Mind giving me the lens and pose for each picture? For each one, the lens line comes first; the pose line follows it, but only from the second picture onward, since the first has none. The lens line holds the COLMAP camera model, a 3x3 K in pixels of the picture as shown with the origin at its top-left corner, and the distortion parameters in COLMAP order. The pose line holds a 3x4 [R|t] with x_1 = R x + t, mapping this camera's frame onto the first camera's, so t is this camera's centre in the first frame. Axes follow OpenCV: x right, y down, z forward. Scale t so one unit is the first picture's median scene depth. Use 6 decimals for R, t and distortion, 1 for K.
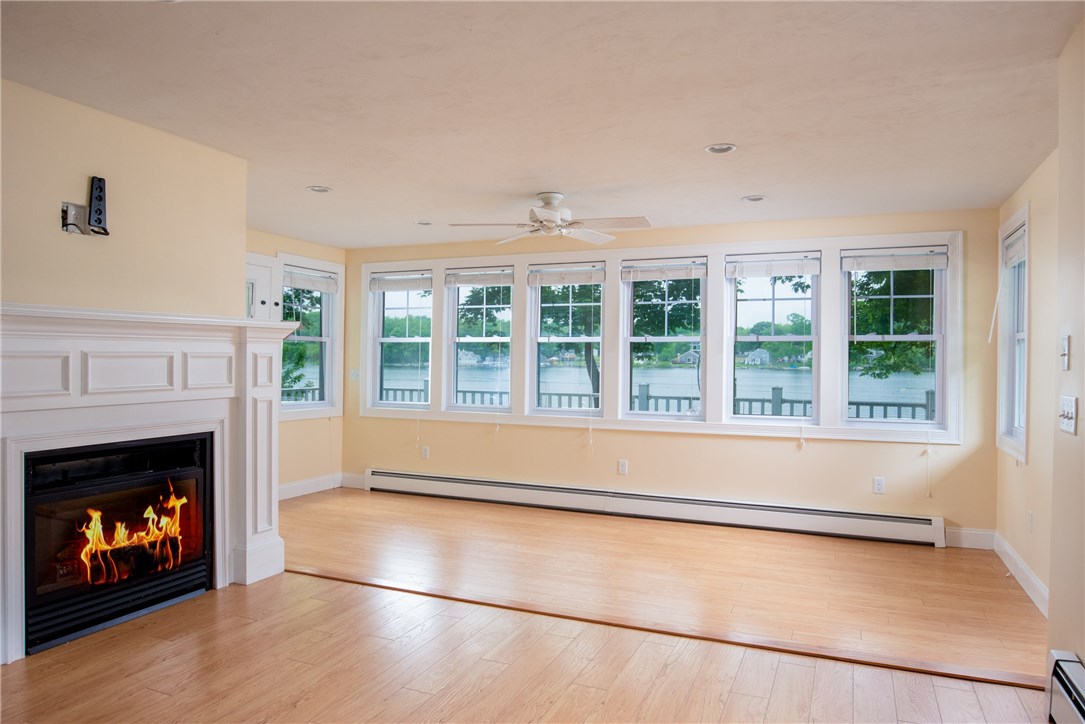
lens RADIAL K [[753.0, 0, 523.7], [0, 753.0, 423.5], [0, 0, 1]] dist [0.068868, 0.001546]
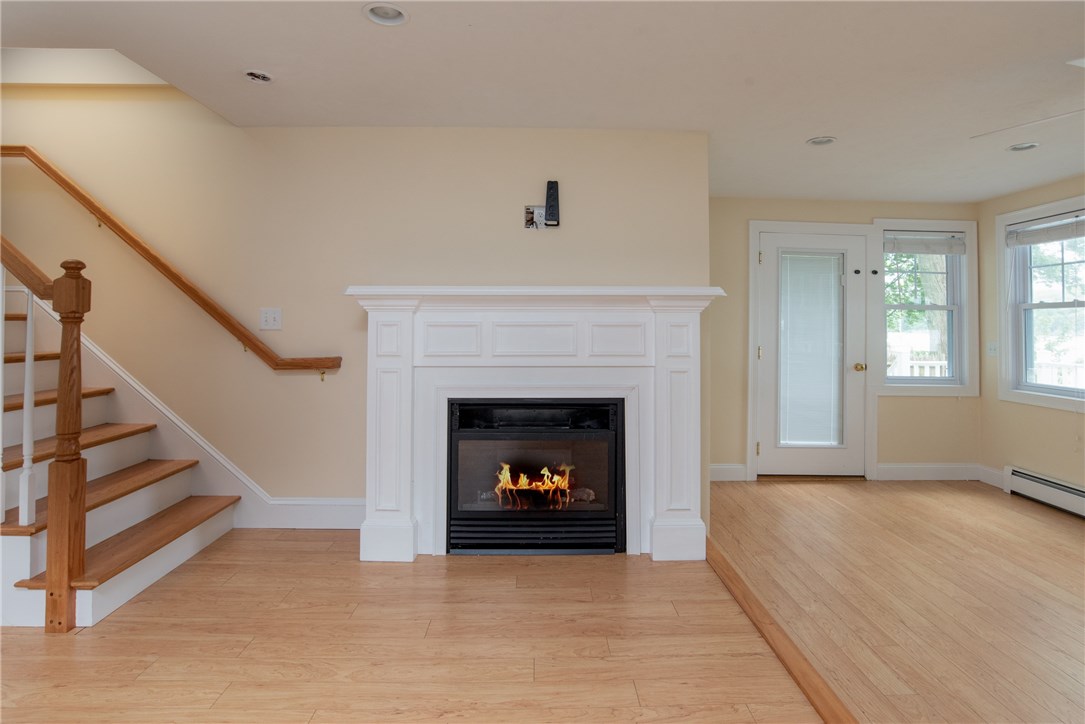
lens RADIAL K [[578.4, 0, 544.1], [0, 578.4, 334.9], [0, 0, 1]] dist [-0.025553, 0.000623]
pose [[0.439053, 0.002709, -0.898457, 0.263763], [-0.078726, 0.996265, -0.035468, -0.041550], [0.895005, 0.086305, 0.437627, 0.605084]]
